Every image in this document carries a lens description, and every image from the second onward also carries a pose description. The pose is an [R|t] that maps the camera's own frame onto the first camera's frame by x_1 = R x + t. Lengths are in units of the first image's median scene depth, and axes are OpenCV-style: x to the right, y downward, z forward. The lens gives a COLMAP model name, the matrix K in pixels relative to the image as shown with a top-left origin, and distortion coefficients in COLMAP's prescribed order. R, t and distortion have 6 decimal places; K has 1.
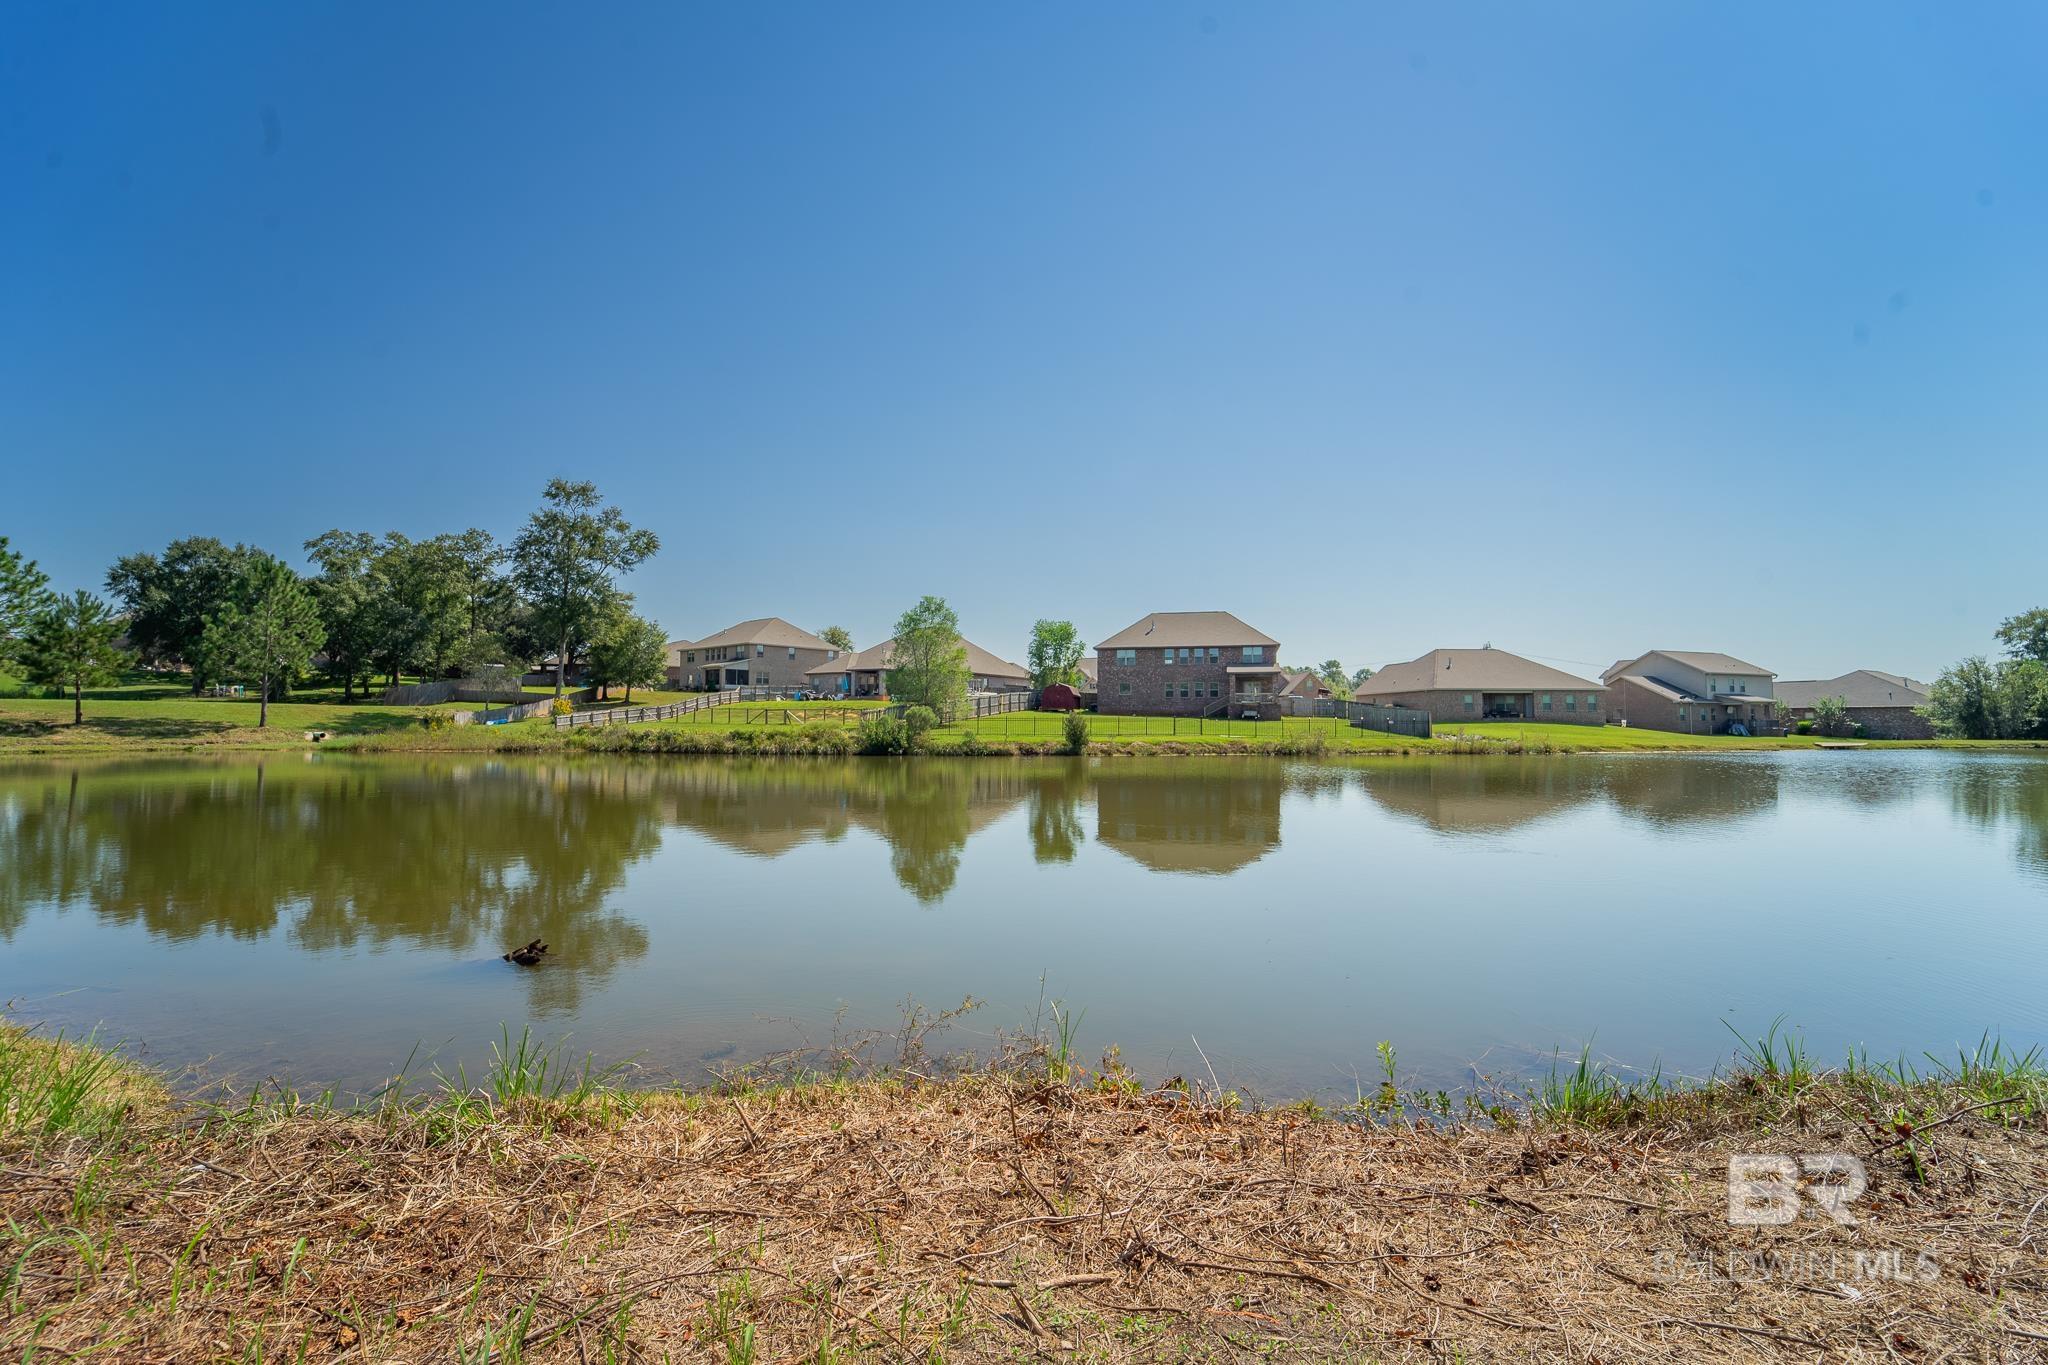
lens RADIAL K [[852.0, 0, 1028.1], [0, 852.0, 680.9], [0, 0, 1]] dist [-0.023881, -0.000032]
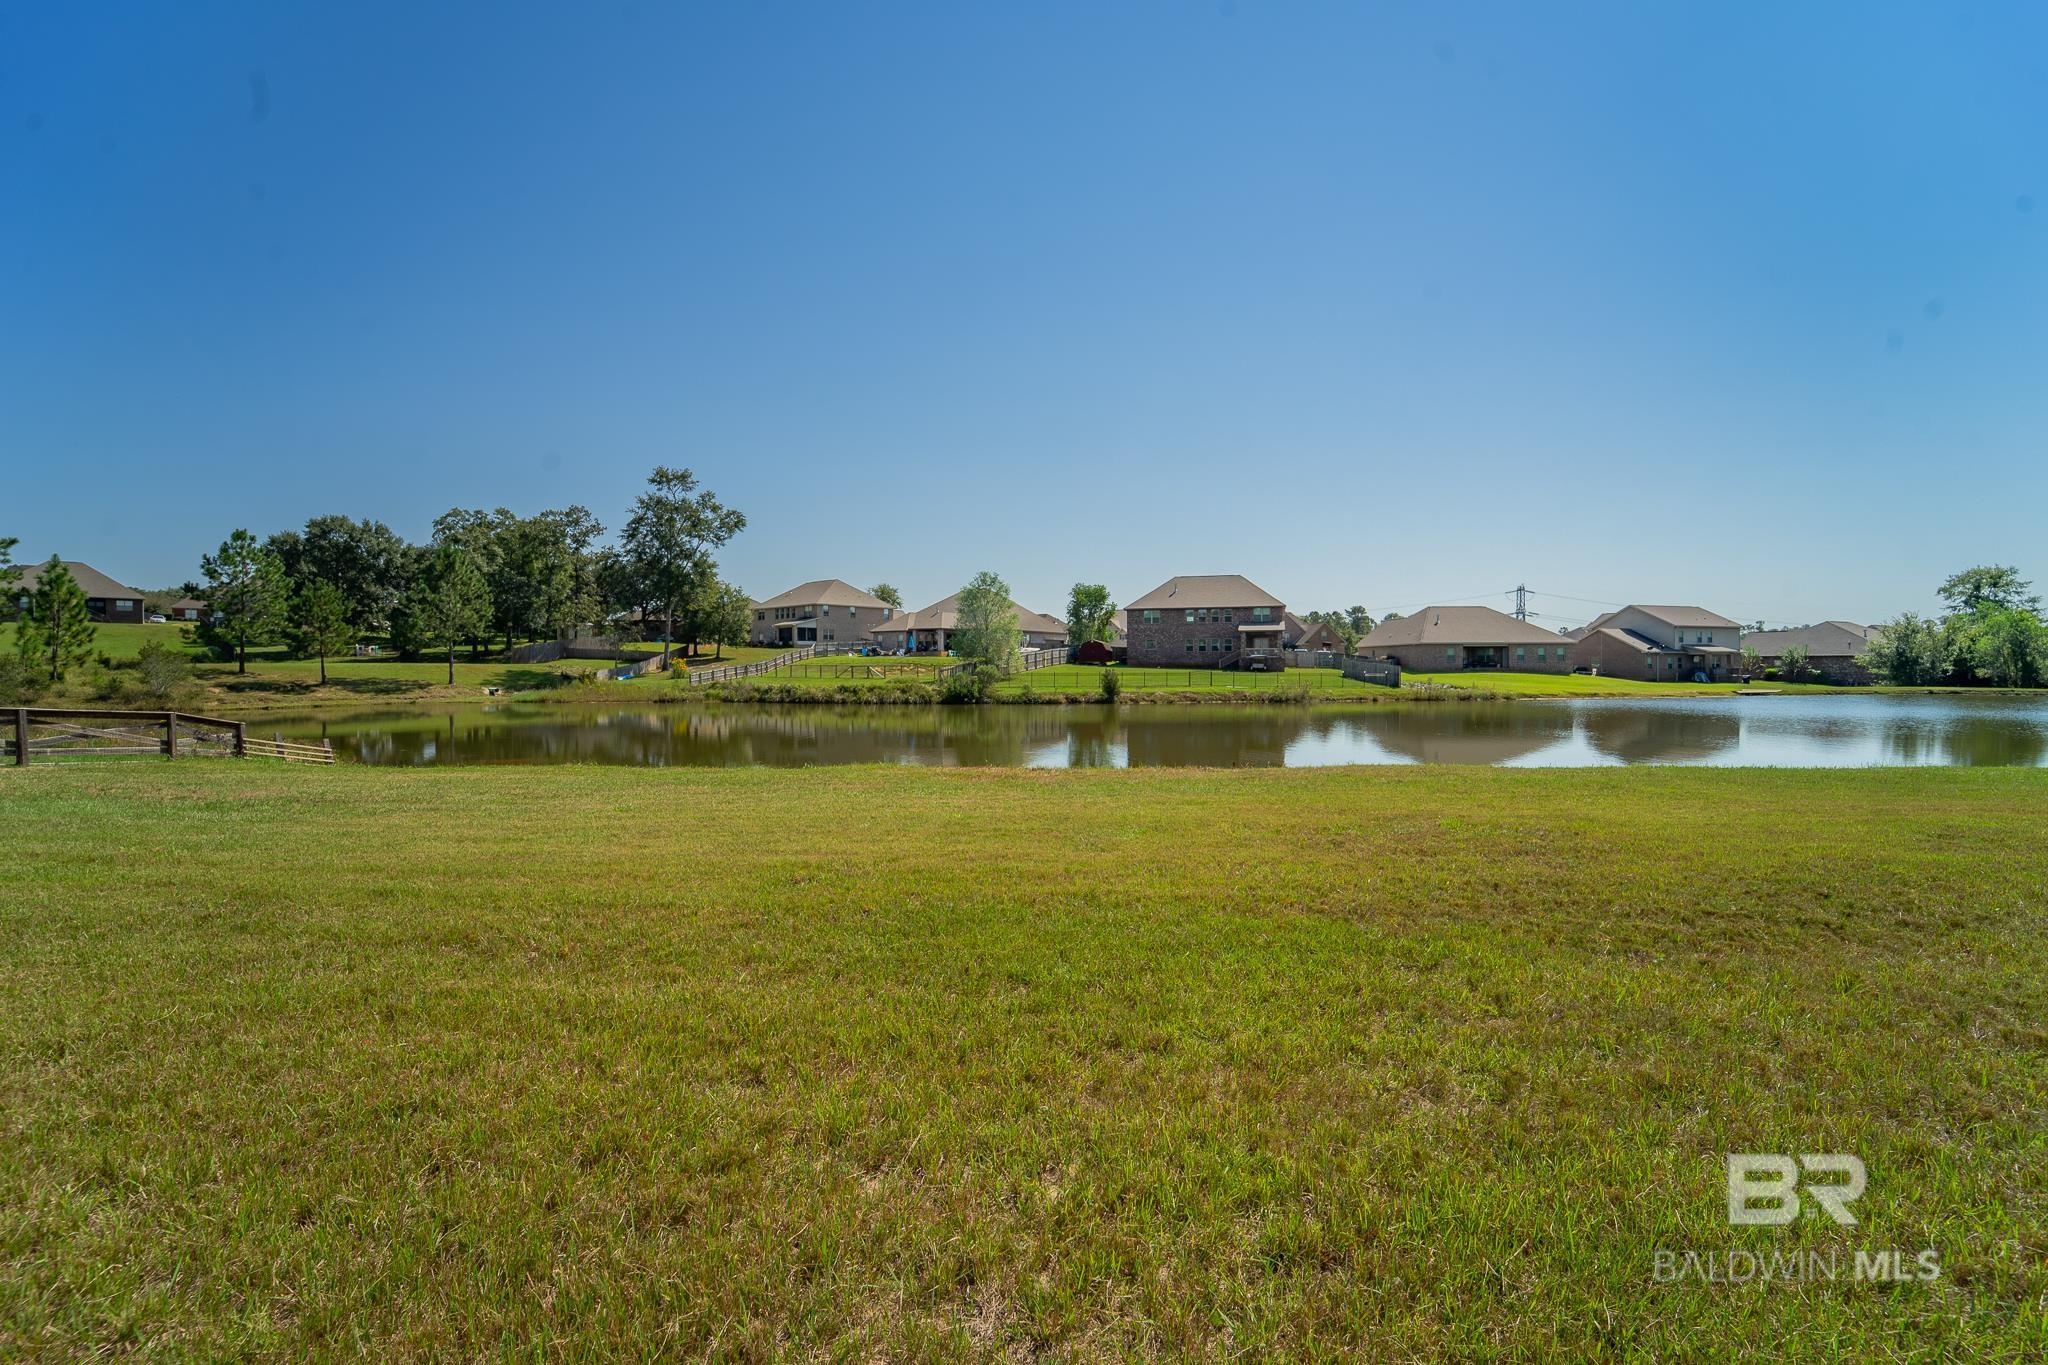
lens RADIAL K [[852.0, 0, 1028.1], [0, 852.0, 680.9], [0, 0, 1]] dist [-0.023881, -0.000032]
pose [[0.999403, -0.005936, -0.034041, -0.013906], [0.008114, 0.997904, 0.064200, -0.016882], [0.033589, -0.064438, 0.997356, -0.161488]]
